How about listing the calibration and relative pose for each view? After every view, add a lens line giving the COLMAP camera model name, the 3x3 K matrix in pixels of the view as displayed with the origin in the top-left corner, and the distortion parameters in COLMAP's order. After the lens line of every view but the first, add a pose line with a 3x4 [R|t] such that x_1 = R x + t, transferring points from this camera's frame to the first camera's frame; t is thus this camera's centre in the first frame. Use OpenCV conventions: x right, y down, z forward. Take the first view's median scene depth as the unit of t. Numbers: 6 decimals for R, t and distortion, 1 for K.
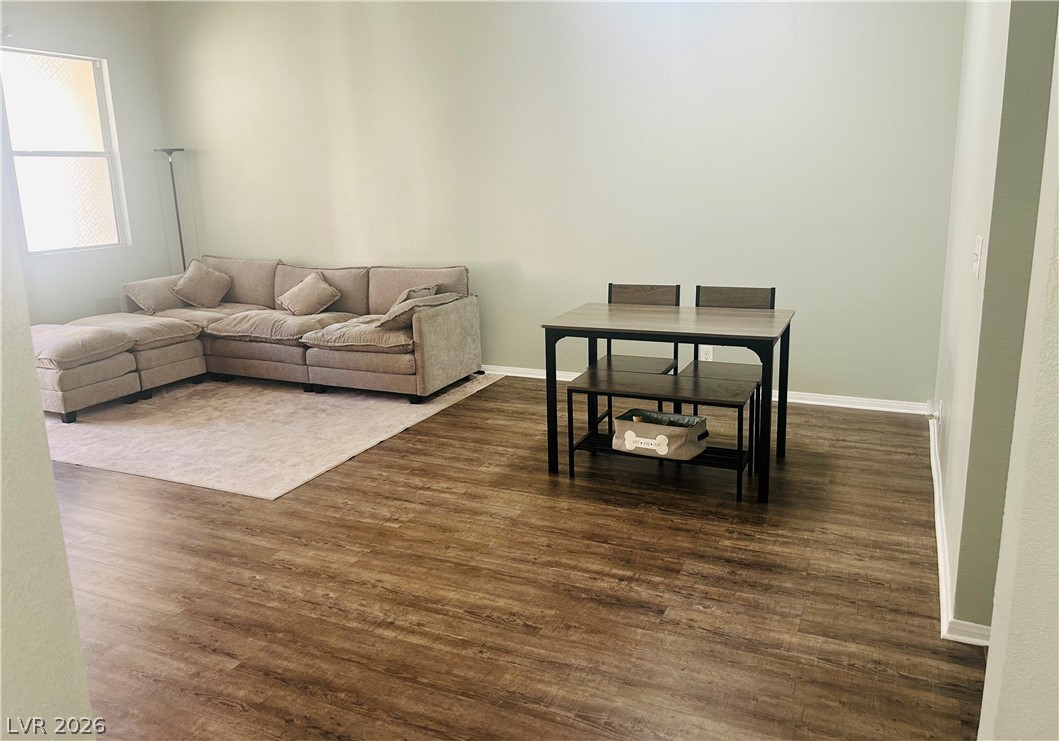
lens RADIAL K [[814.1, 0, 526.9], [0, 814.1, 368.0], [0, 0, 1]] dist [-0.001667, 0.001632]
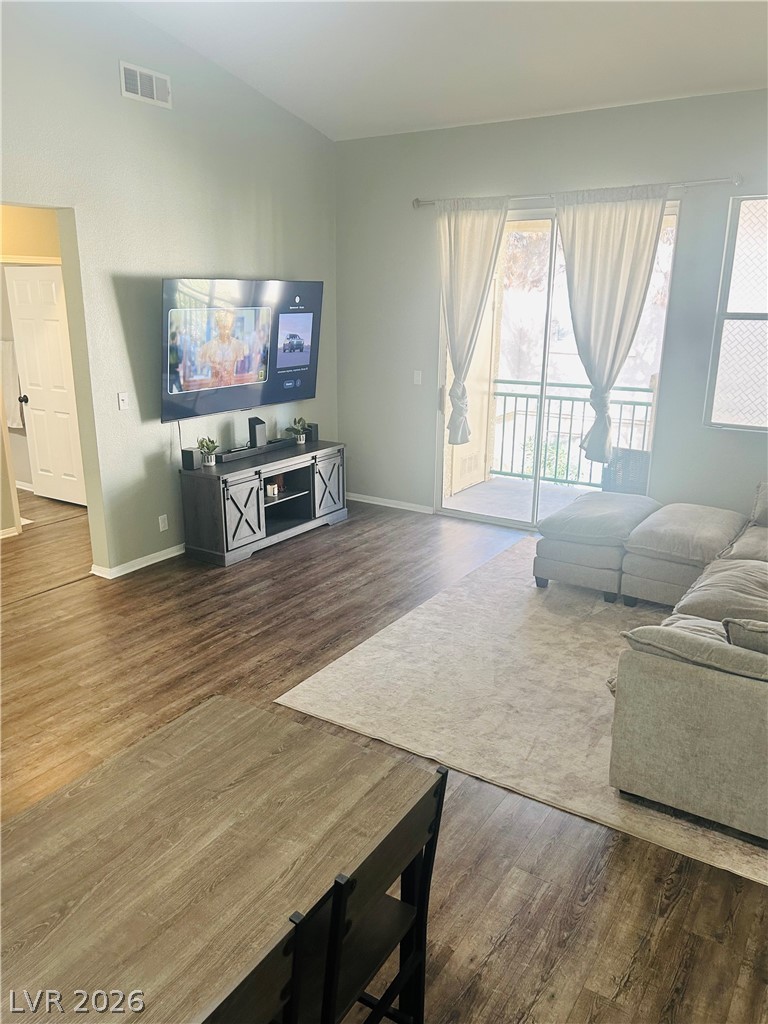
lens RADIAL K [[778.0, 0, 385.4], [0, 778.0, 519.9], [0, 0, 1]] dist [0.066104, -0.076122]
pose [[-0.155636, 0.299869, -0.941199, 0.643847], [-0.226871, 0.916489, 0.329512, -0.499122], [0.961409, 0.264815, -0.074607, 1.467988]]
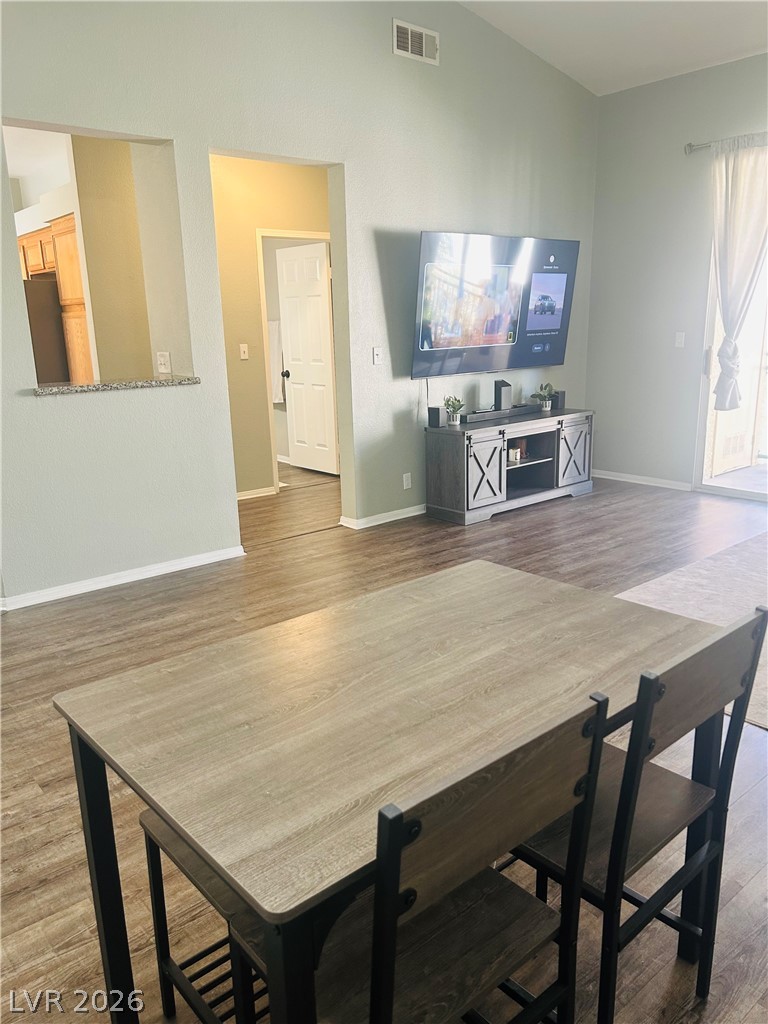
lens RADIAL K [[778.0, 0, 384.5], [0, 778.0, 517.3], [0, 0, 1]] dist [0.066104, -0.076122]
pose [[-0.432361, 0.262391, -0.862679, 0.643301], [-0.168315, 0.916423, 0.363095, -0.344028], [0.885852, 0.302190, -0.352061, 1.461848]]
